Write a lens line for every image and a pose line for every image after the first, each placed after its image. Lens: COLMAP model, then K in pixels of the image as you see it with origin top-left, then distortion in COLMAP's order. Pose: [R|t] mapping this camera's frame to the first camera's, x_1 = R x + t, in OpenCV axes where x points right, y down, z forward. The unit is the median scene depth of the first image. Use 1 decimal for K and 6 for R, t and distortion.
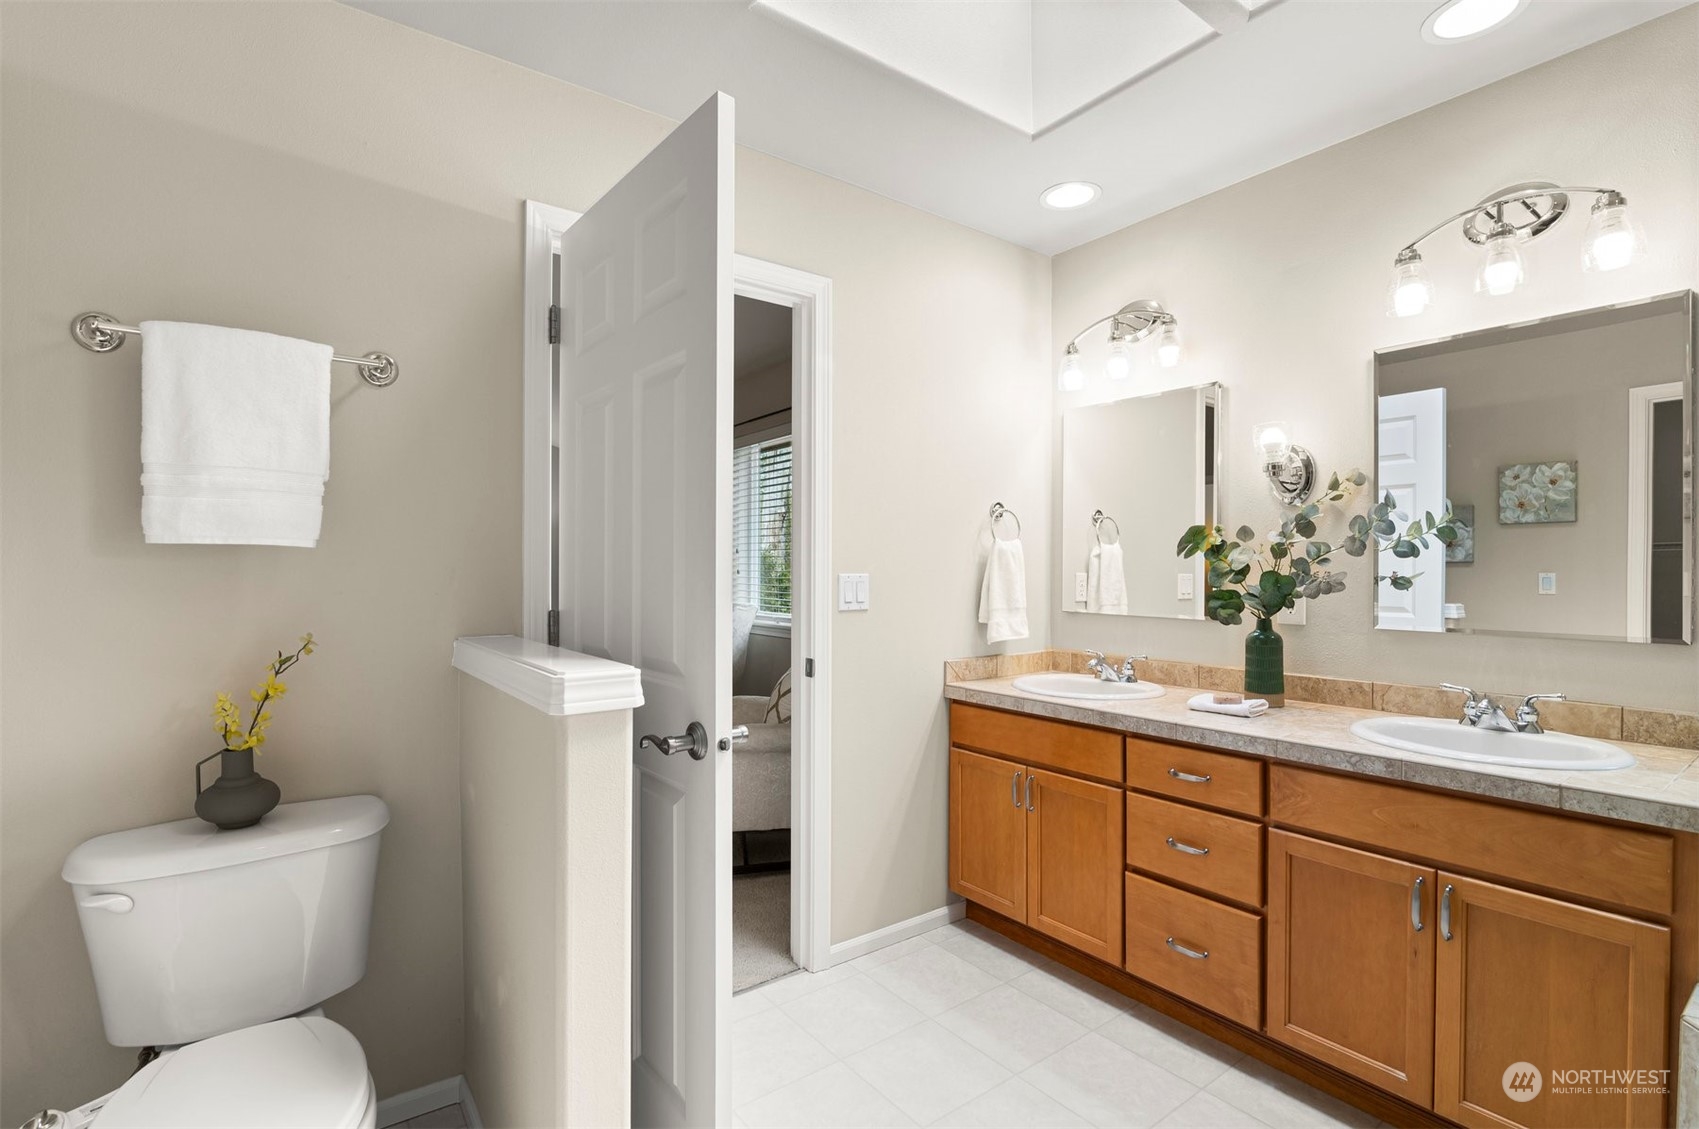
lens RADIAL K [[784.7, 0, 851.8], [0, 784.7, 569.1], [0, 0, 1]] dist [-0.023237, 0.000092]
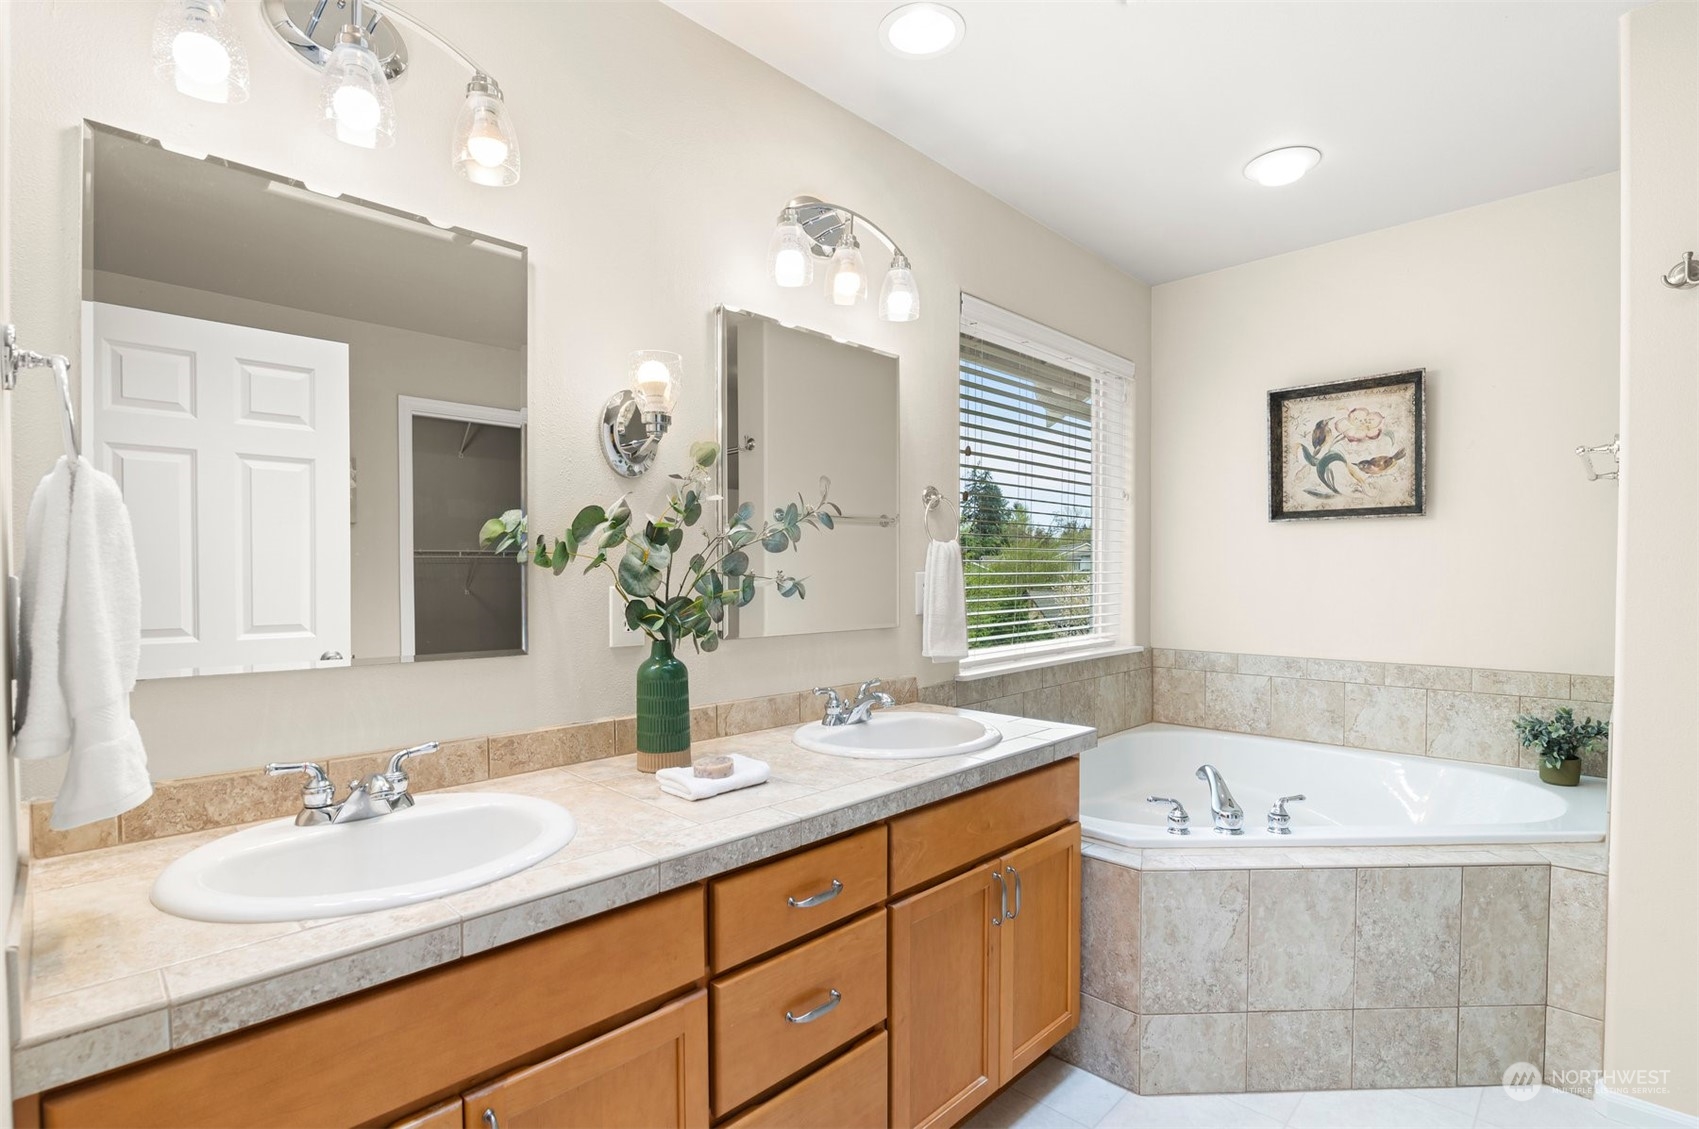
lens RADIAL K [[784.7, 0, 856.0], [0, 784.7, 568.7], [0, 0, 1]] dist [-0.023237, 0.000092]
pose [[-0.151917, 0.002850, 0.988389, -0.188138], [-0.001944, 0.999993, -0.003183, 0.001373], [-0.988391, -0.002405, -0.151910, 0.981965]]
